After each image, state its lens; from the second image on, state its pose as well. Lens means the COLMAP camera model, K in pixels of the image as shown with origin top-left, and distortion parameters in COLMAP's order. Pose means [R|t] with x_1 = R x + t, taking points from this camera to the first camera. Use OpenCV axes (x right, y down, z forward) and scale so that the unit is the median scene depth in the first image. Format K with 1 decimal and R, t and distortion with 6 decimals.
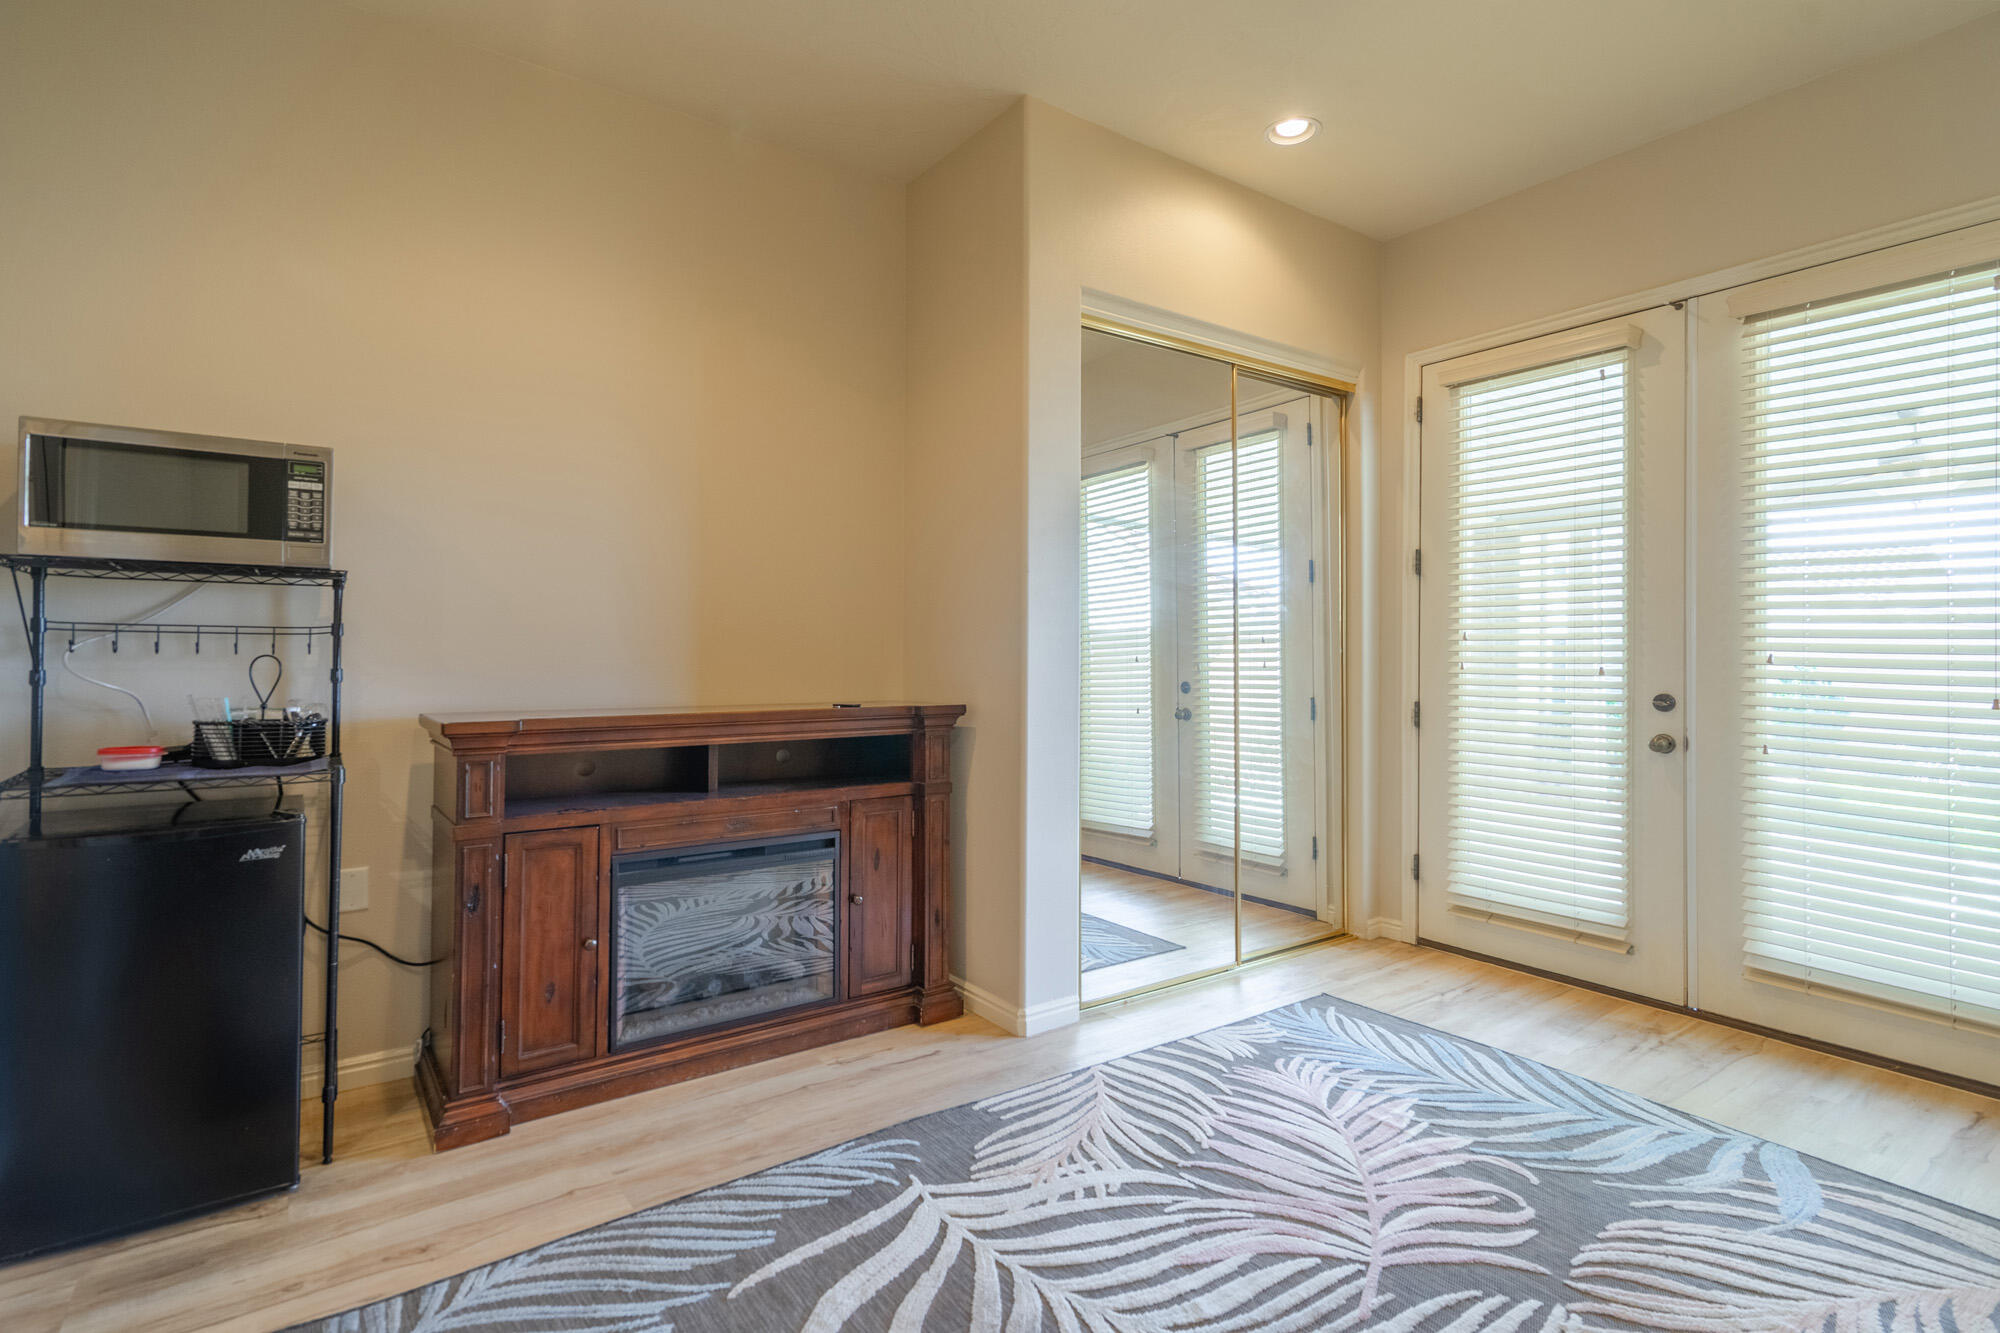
lens RADIAL K [[924.9, 0, 1033.2], [0, 924.9, 642.8], [0, 0, 1]] dist [-0.003863, 0.001663]
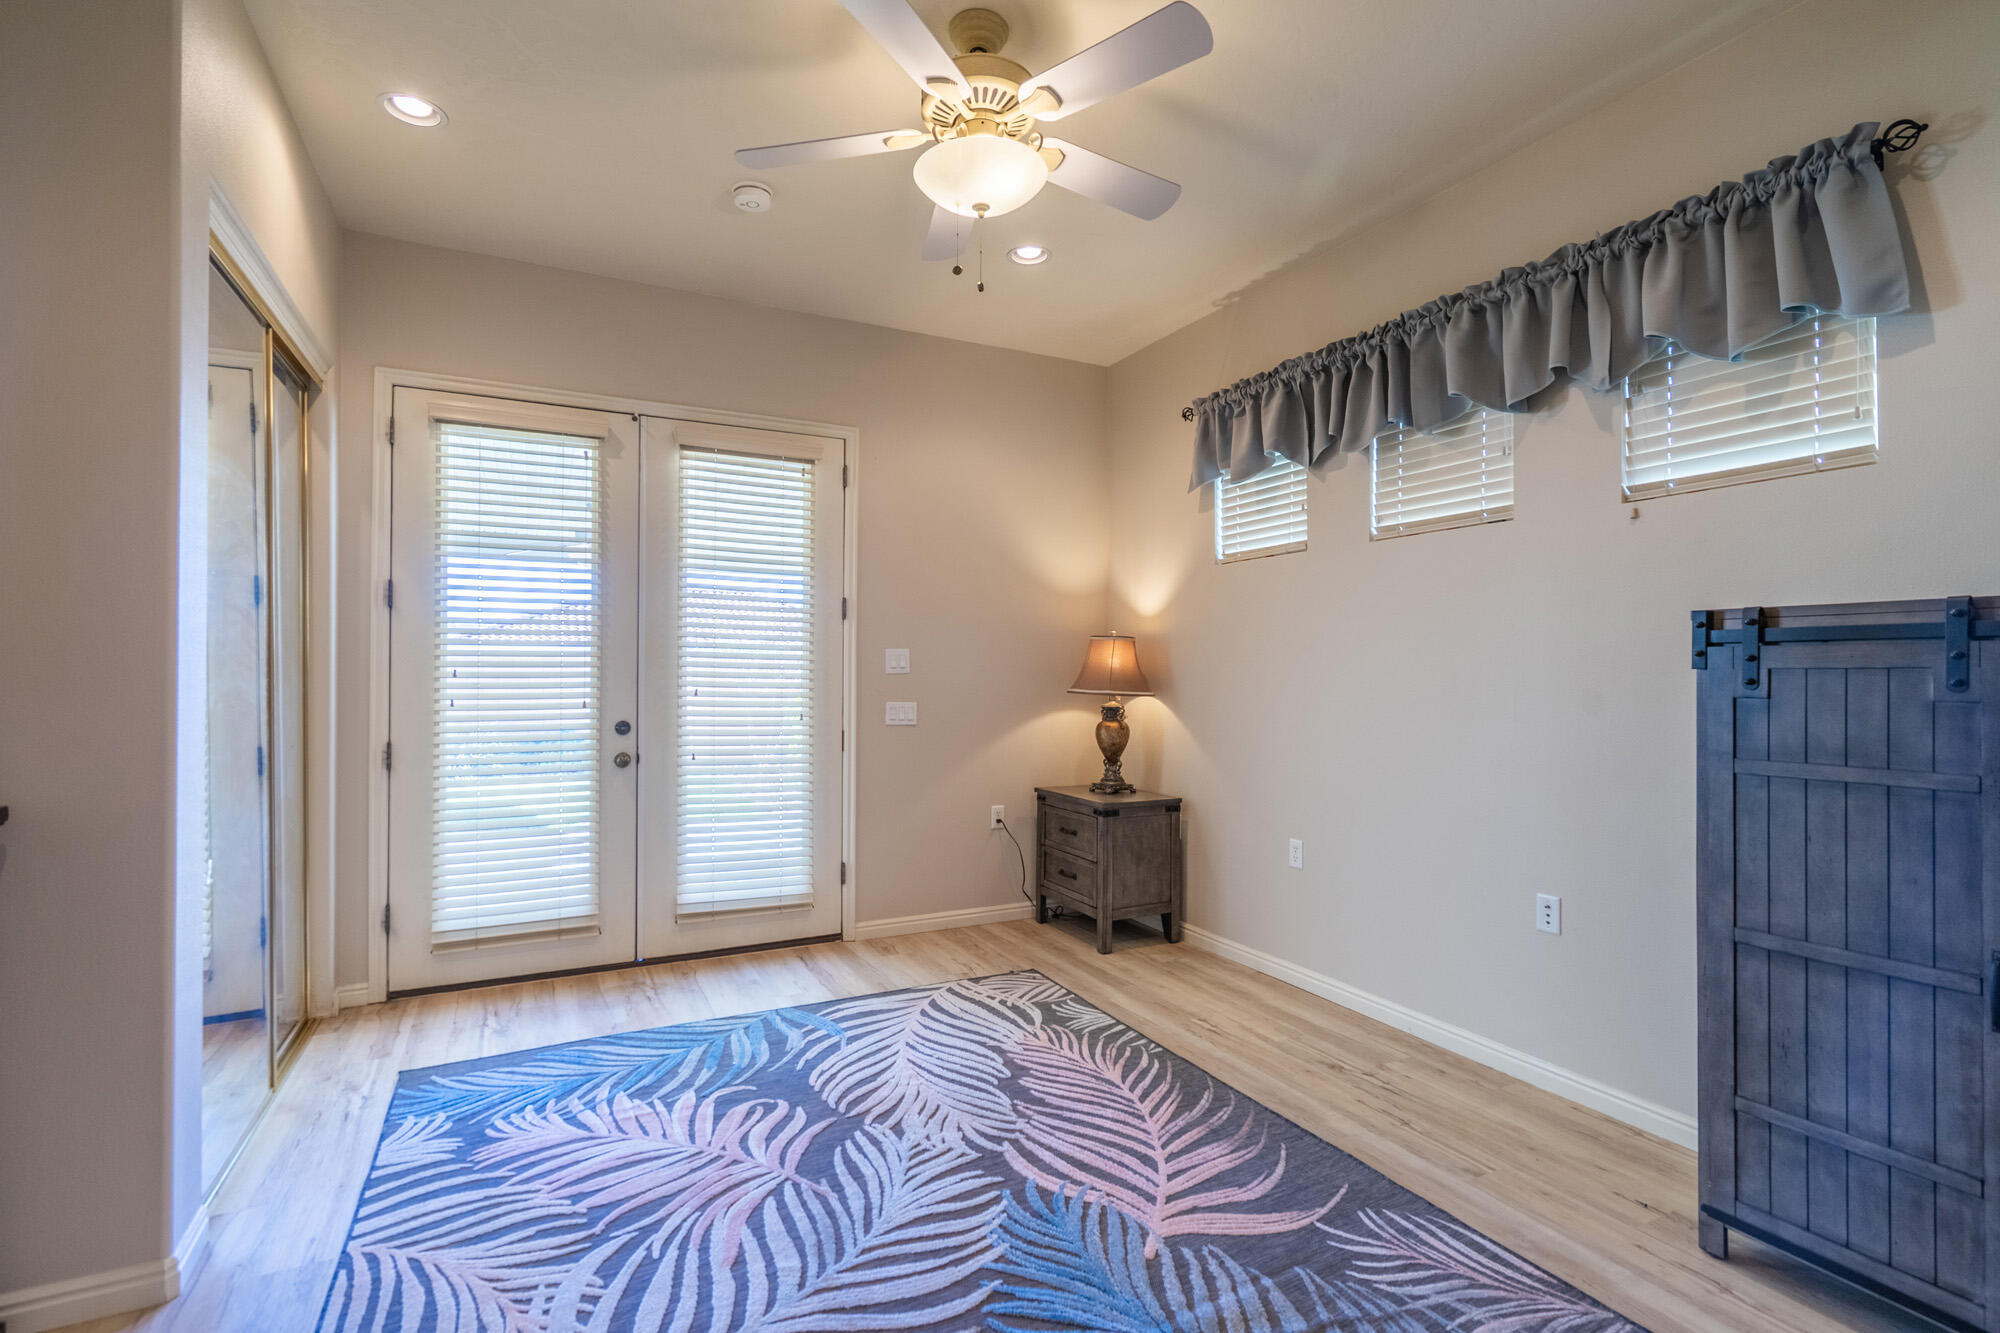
lens RADIAL K [[924.9, 0, 982.0], [0, 924.9, 673.8], [0, 0, 1]] dist [-0.003863, 0.001663]
pose [[0.184847, -0.003355, 0.982762, -0.664114], [-0.013494, 0.999891, 0.005951, -0.033609], [-0.982675, -0.014362, 0.184782, 0.394275]]
